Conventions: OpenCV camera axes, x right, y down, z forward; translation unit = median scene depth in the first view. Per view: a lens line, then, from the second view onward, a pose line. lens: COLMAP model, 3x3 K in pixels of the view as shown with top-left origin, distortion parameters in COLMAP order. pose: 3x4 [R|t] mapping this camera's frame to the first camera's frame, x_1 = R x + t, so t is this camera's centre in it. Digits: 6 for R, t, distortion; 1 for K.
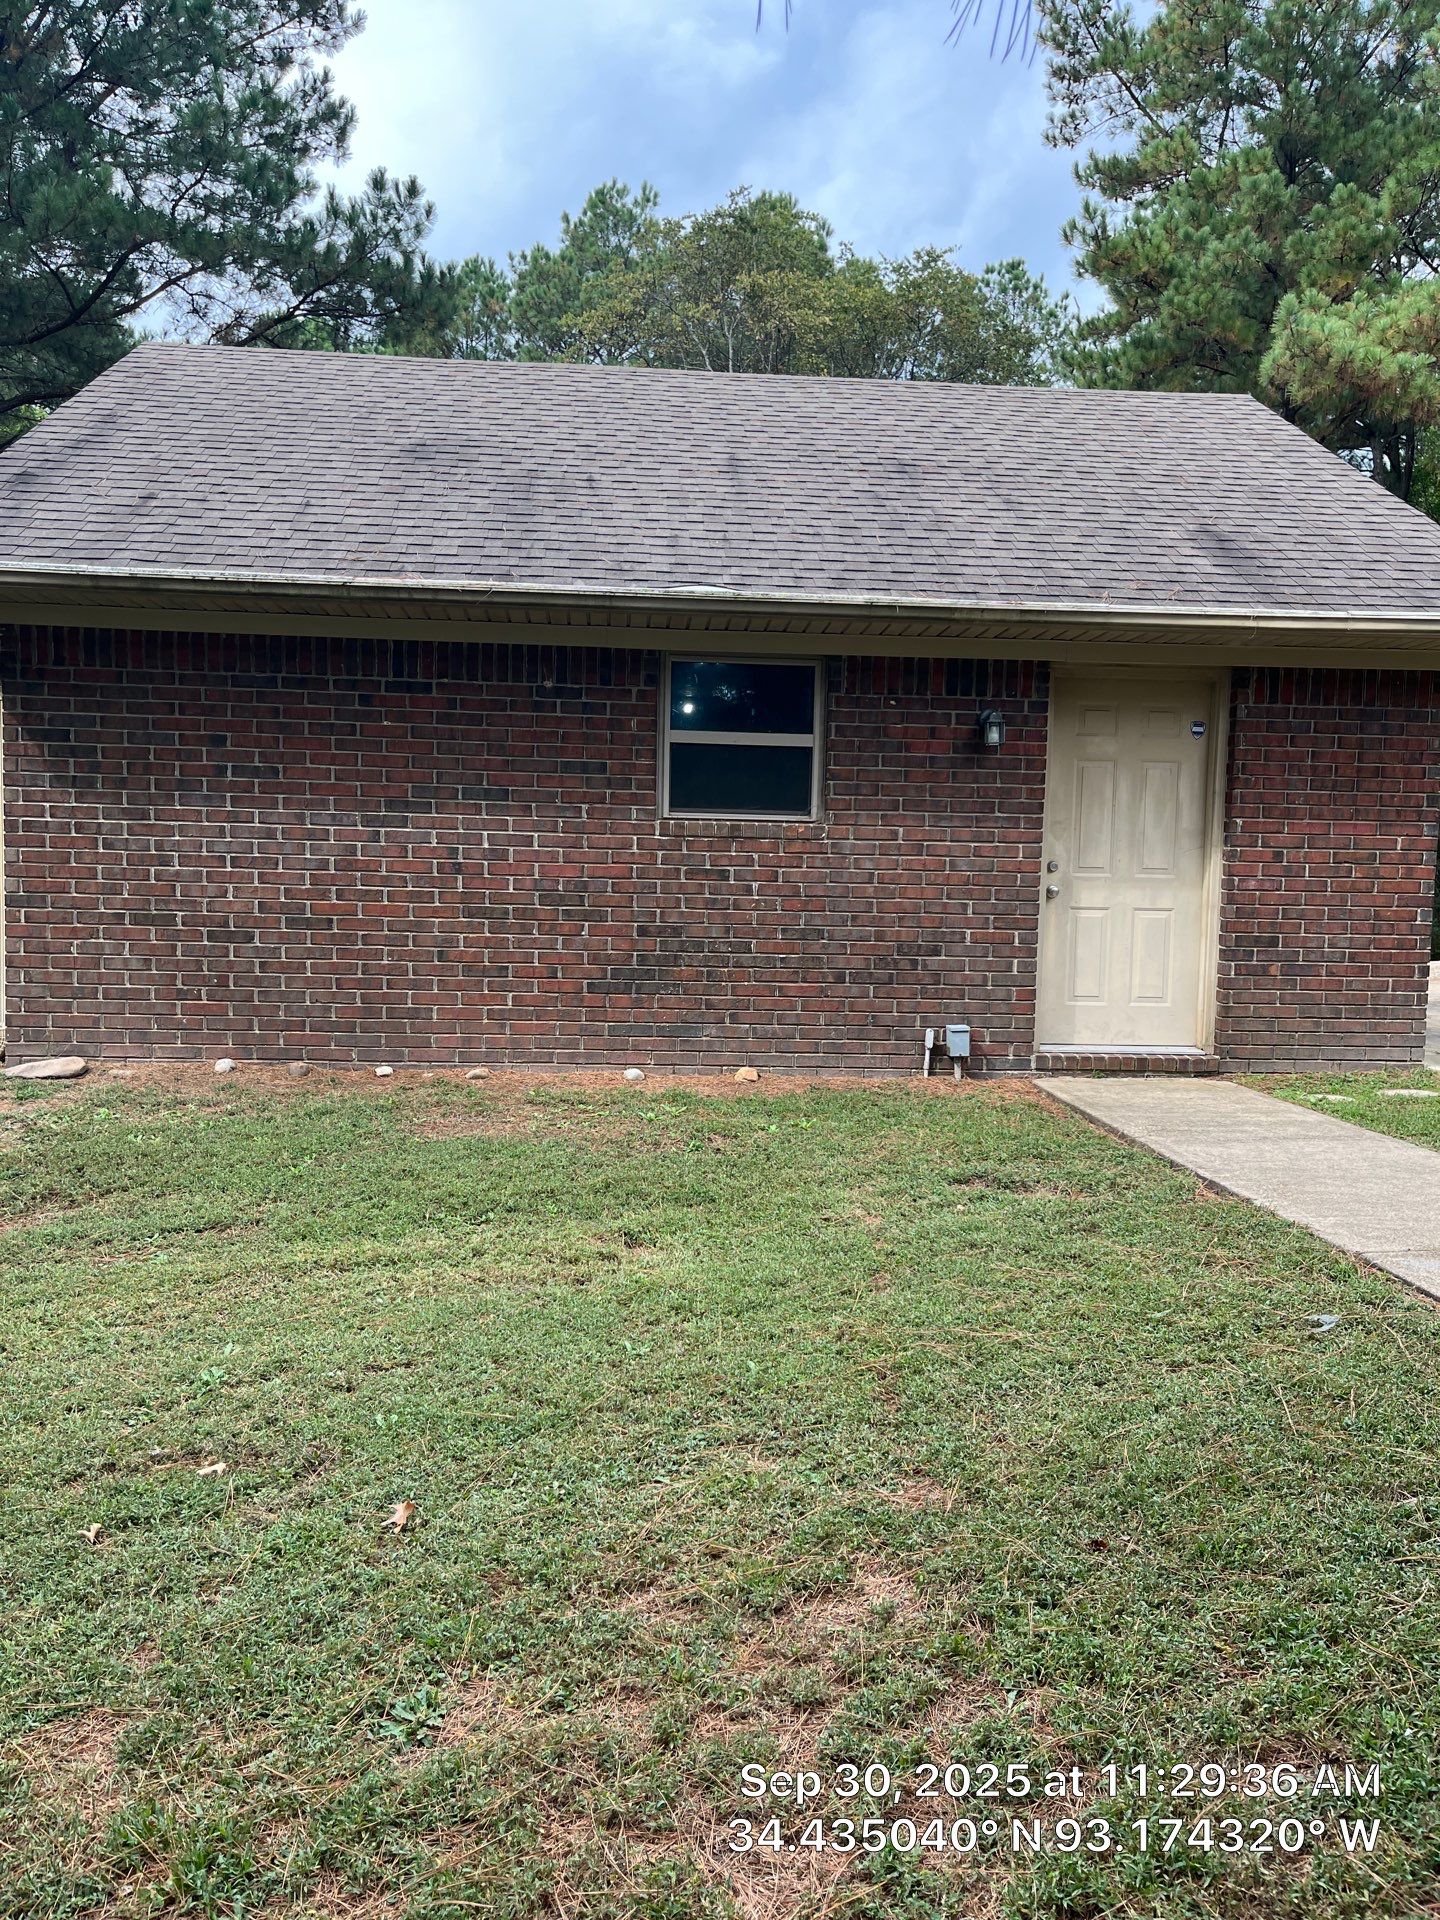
lens RADIAL K [[1288.8, 0, 720.0], [0, 1288.8, 960.0], [0, 0, 1]] dist [0.089092, -0.100555]
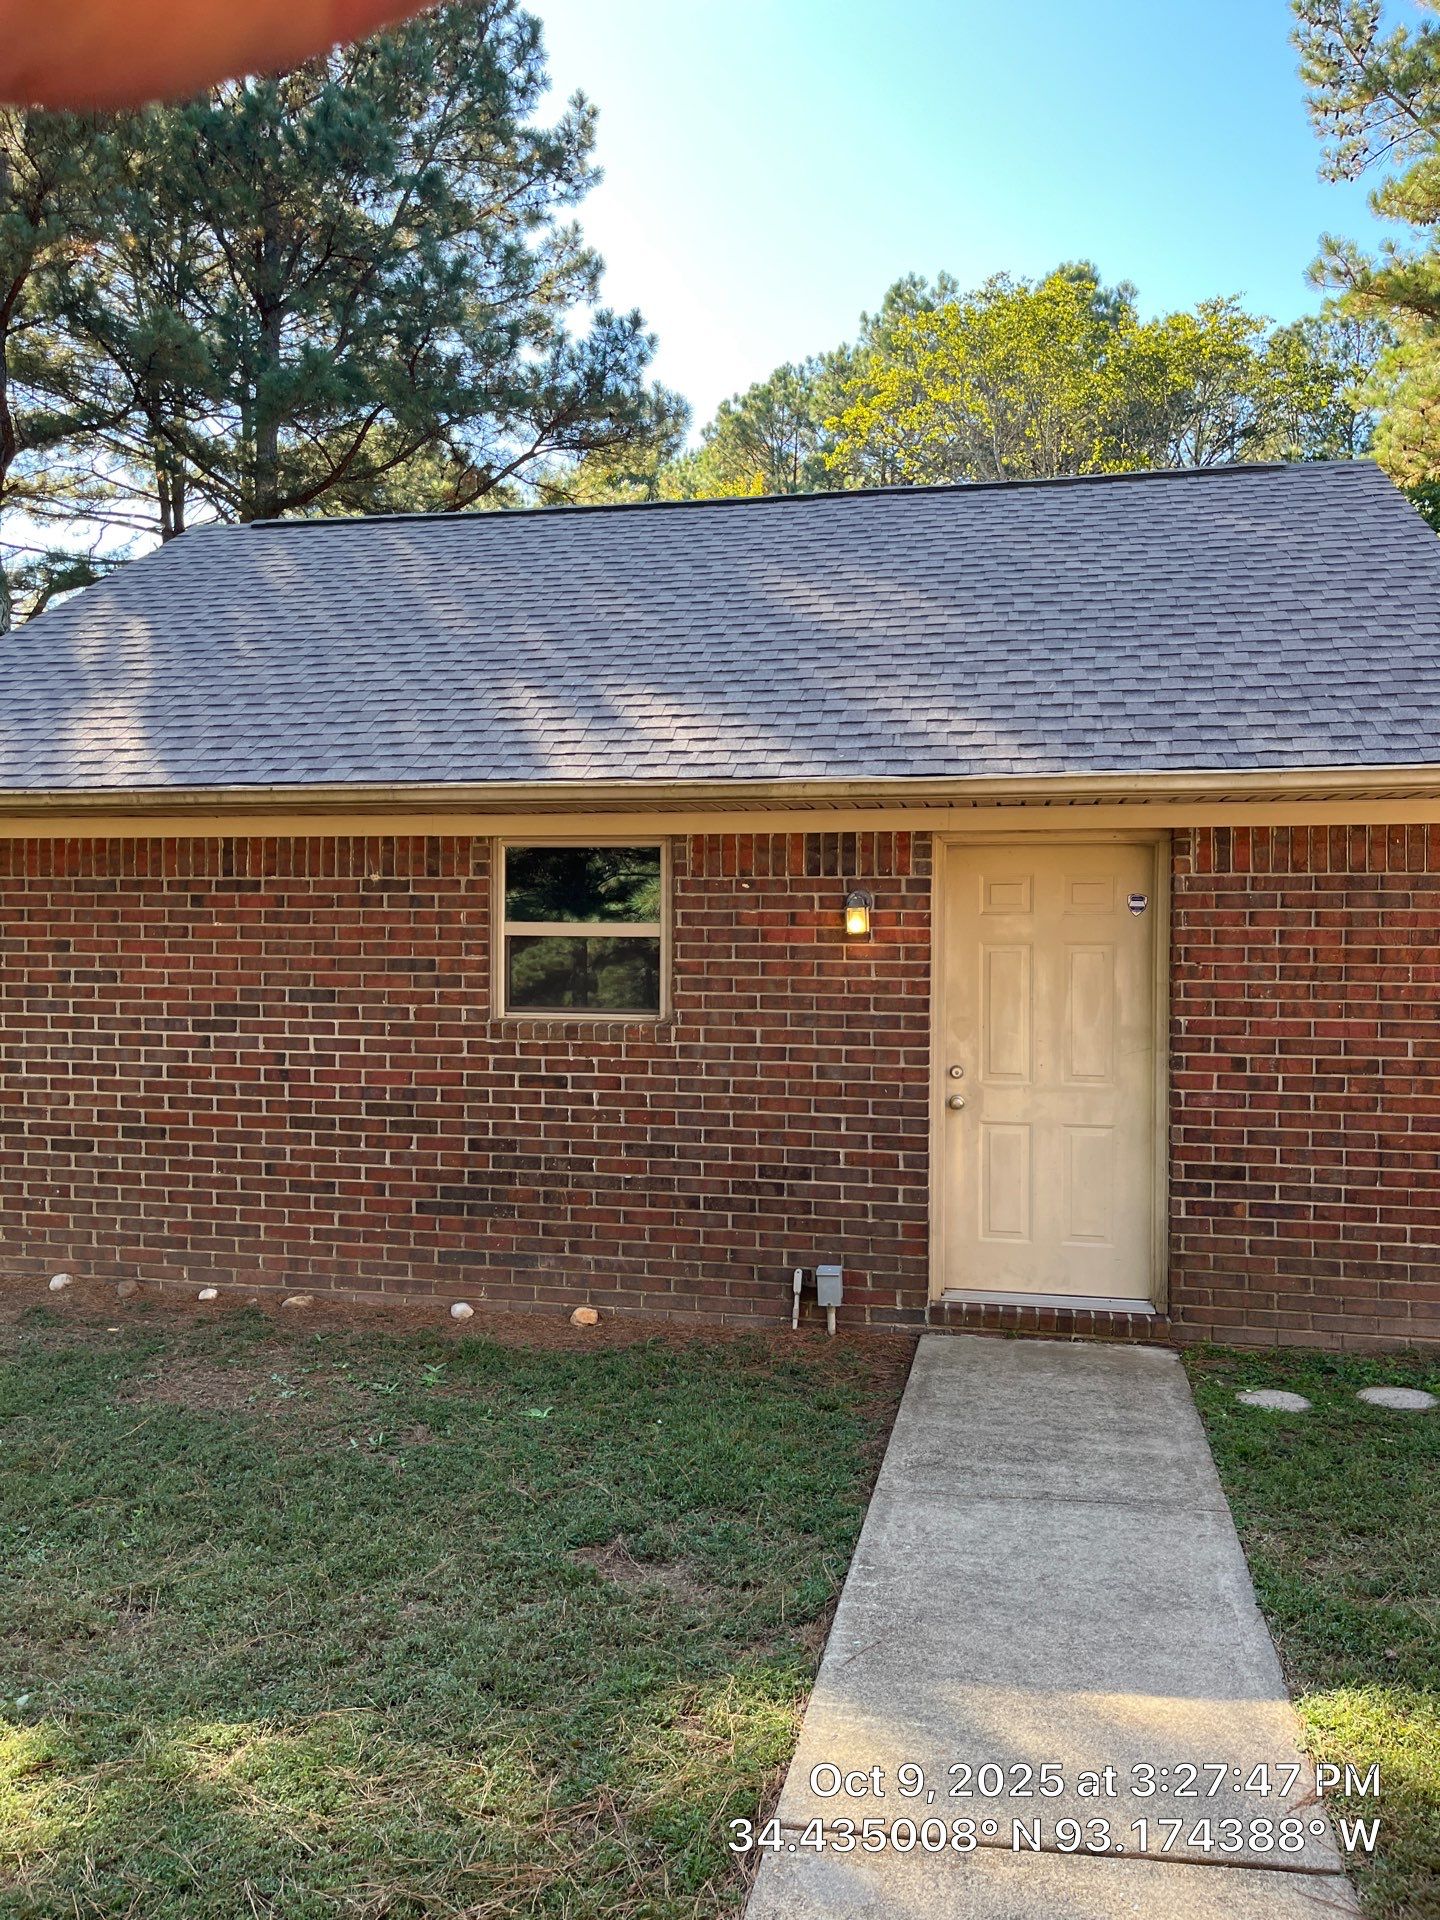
lens RADIAL K [[1288.8, 0, 720.0], [0, 1288.8, 960.0], [0, 0, 1]] dist [0.089092, -0.100555]
pose [[0.968982, -0.011870, -0.246846, 0.328752], [-0.002068, 0.998421, -0.056131, -0.100209], [0.247122, 0.054901, 0.967428, 0.163223]]
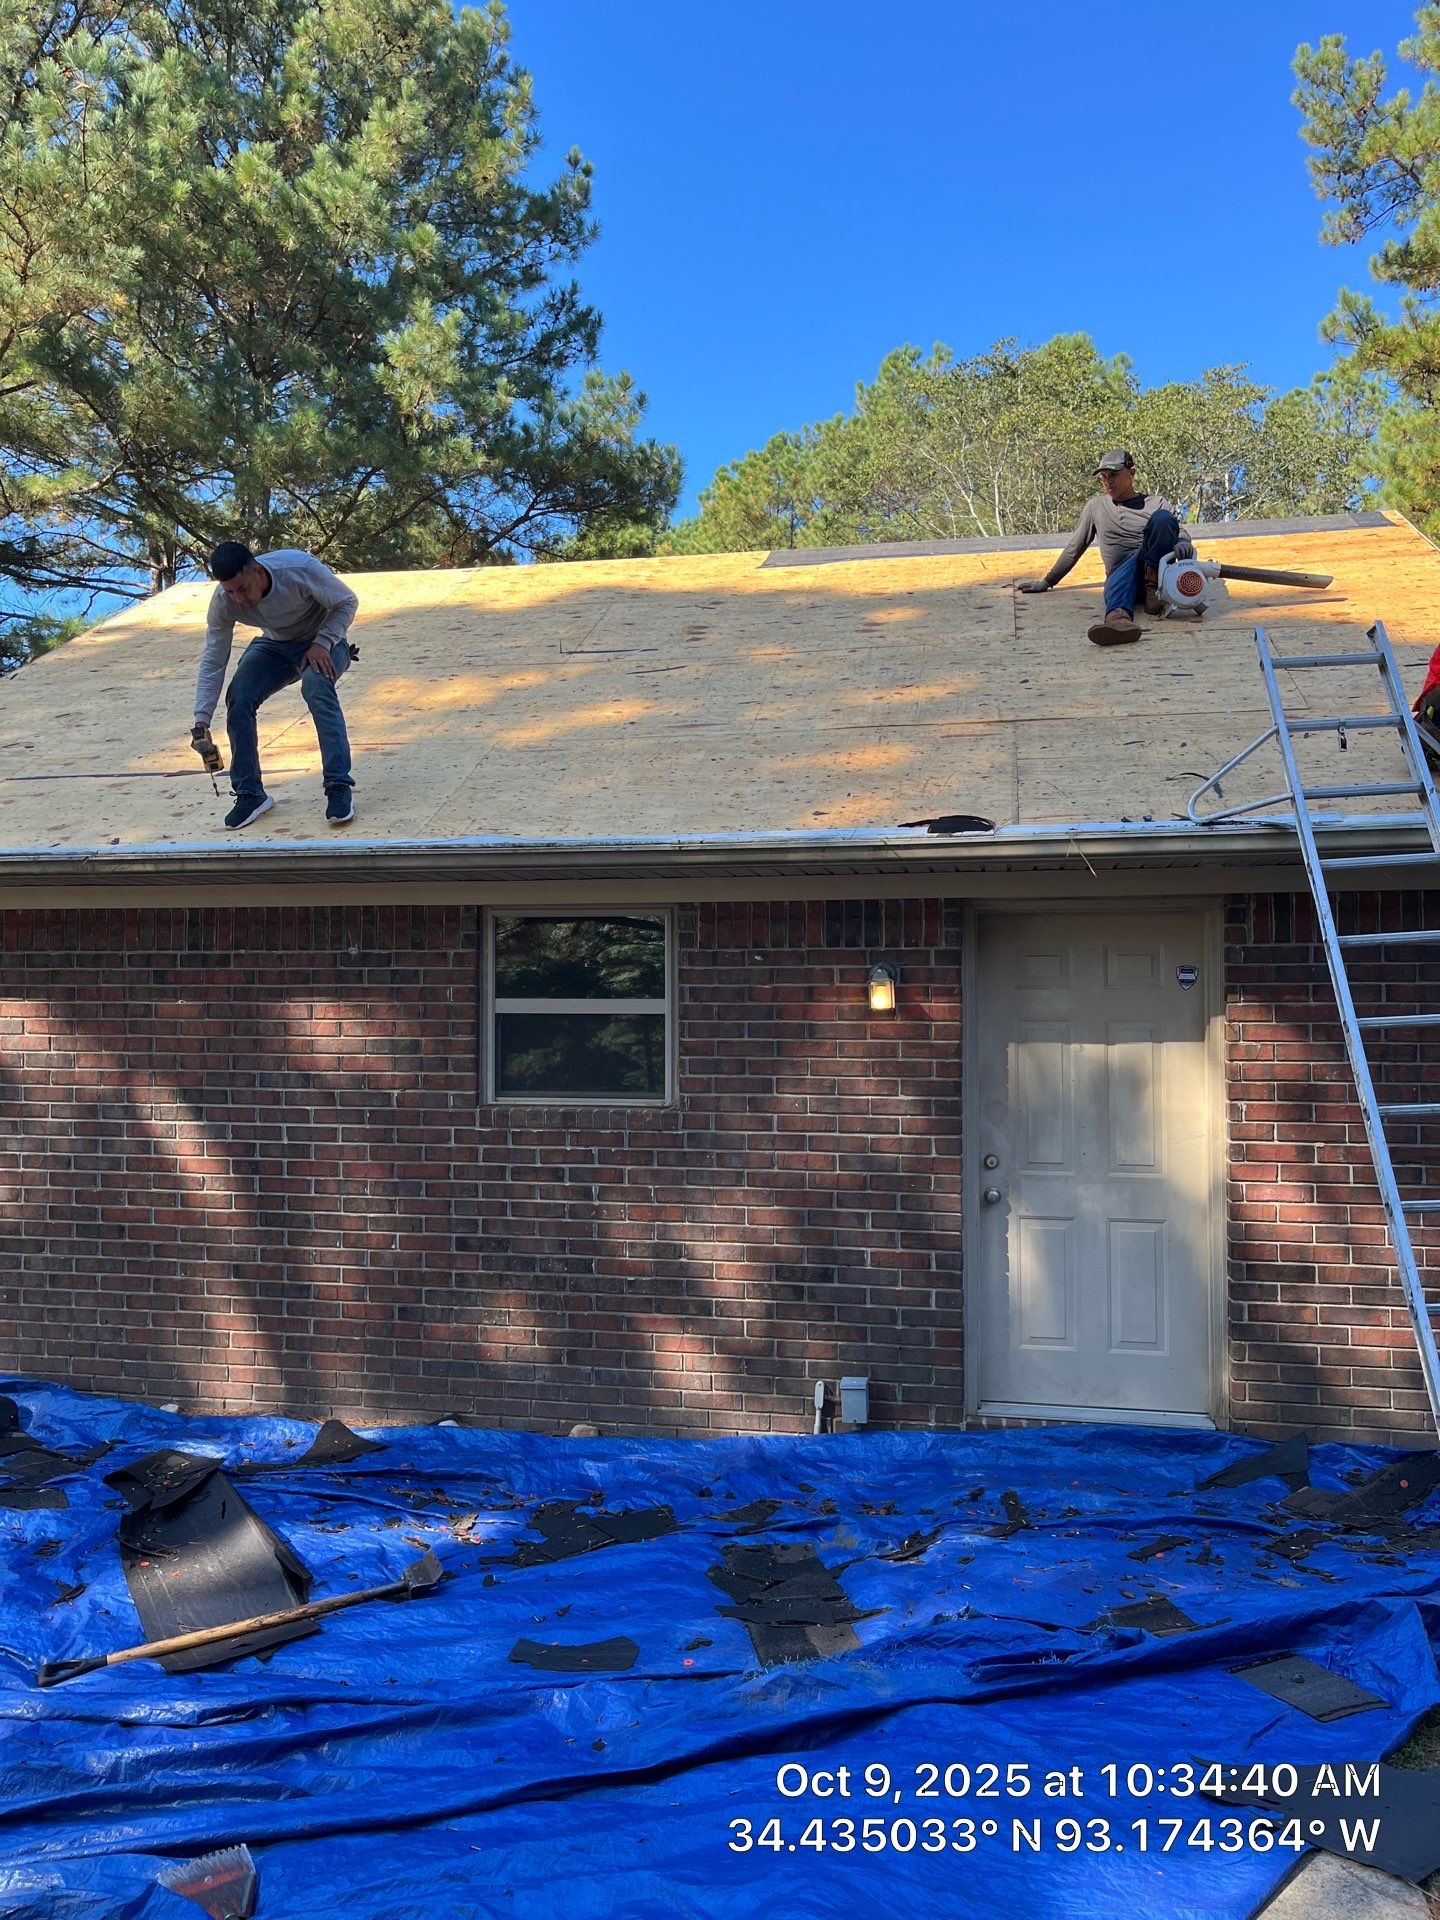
lens RADIAL K [[1317.0, 0, 725.3], [0, 1317.0, 994.6], [0, 0, 1]] dist [0.069791, -0.070593]
pose [[0.969819, -0.022320, -0.242802, 0.307477], [0.002110, 0.996532, -0.083180, -0.109236], [0.243817, 0.080157, 0.966503, 0.218586]]
